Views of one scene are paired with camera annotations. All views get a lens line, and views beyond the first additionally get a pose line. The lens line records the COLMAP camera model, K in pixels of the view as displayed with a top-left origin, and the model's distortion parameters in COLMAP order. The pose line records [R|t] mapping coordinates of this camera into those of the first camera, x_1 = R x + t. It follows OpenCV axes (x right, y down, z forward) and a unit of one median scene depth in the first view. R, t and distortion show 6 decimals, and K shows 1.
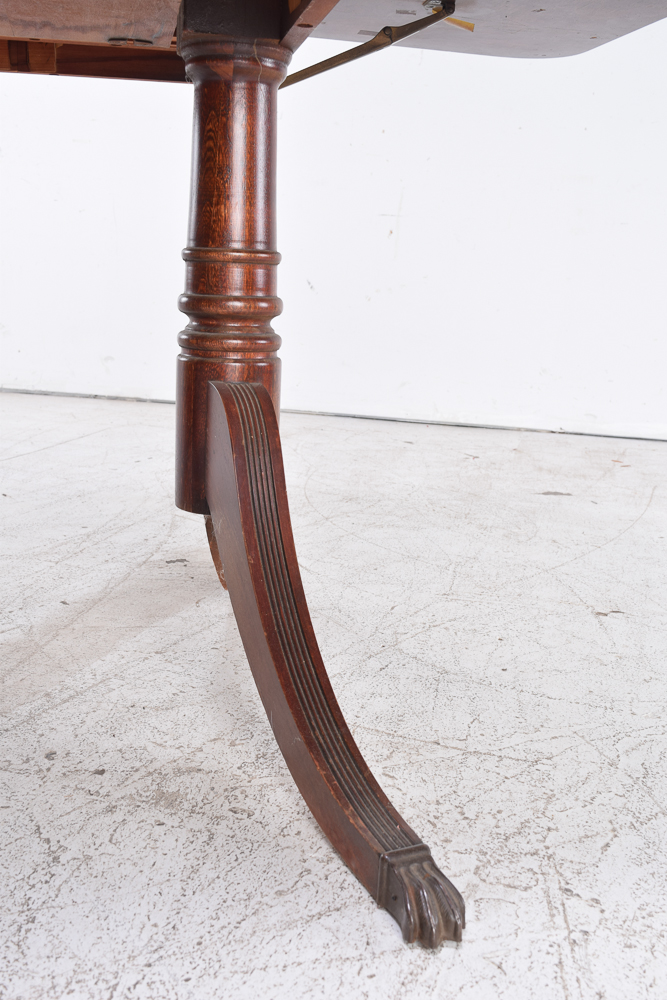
lens RADIAL K [[1073.0, 0, 335.3], [0, 1073.0, 500.8], [0, 0, 1]] dist [-0.063682, 0.004367]
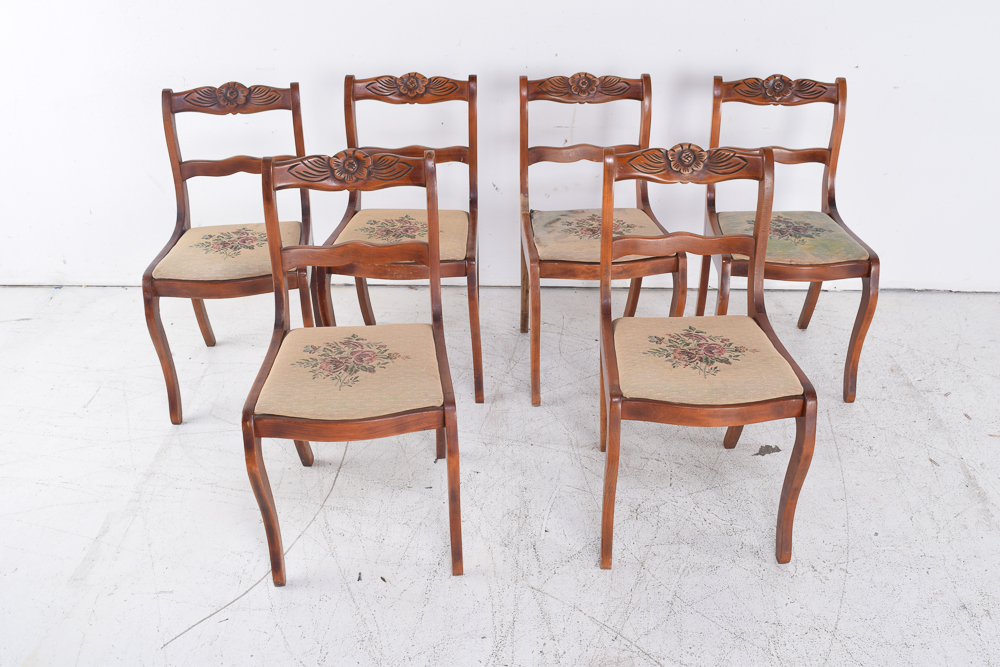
lens RADIAL K [[895.9, 0, 499.7], [0, 895.9, 332.6], [0, 0, 1]] dist [-0.081105, 0.011339]
pose [[0.981007, -0.139457, 0.134825, -0.554911], [0.088858, 0.940934, 0.326722, -1.204520], [-0.172425, -0.308536, 0.935455, 0.196636]]
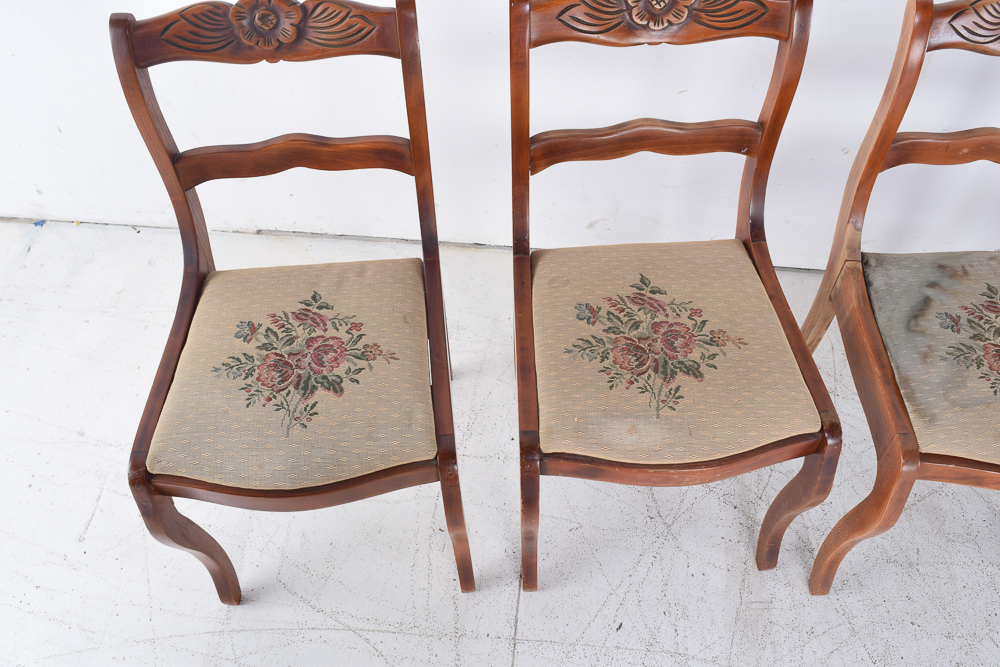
lens RADIAL K [[805.9, 0, 500.8], [0, 805.9, 332.2], [0, 0, 1]] dist [-0.089701, 0.015314]
pose [[0.991934, -0.125748, 0.015976, -0.643209], [0.081995, 0.732642, 0.675657, -1.459332], [-0.096668, -0.668897, 0.737043, 1.937317]]
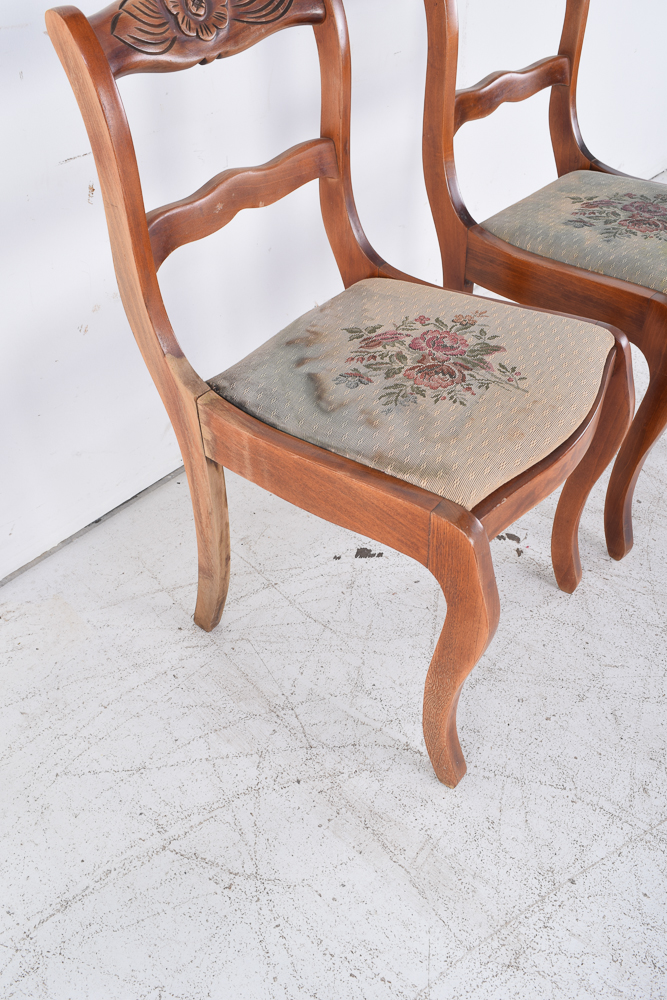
lens RADIAL K [[829.8, 0, 331.7], [0, 829.8, 501.3], [0, 0, 1]] dist [-0.091309, 0.017178]
pose [[0.495086, -0.621491, 0.607156, -0.628505], [0.203618, 0.762342, 0.614307, -1.102388], [-0.844647, -0.180507, 0.503972, 2.266340]]
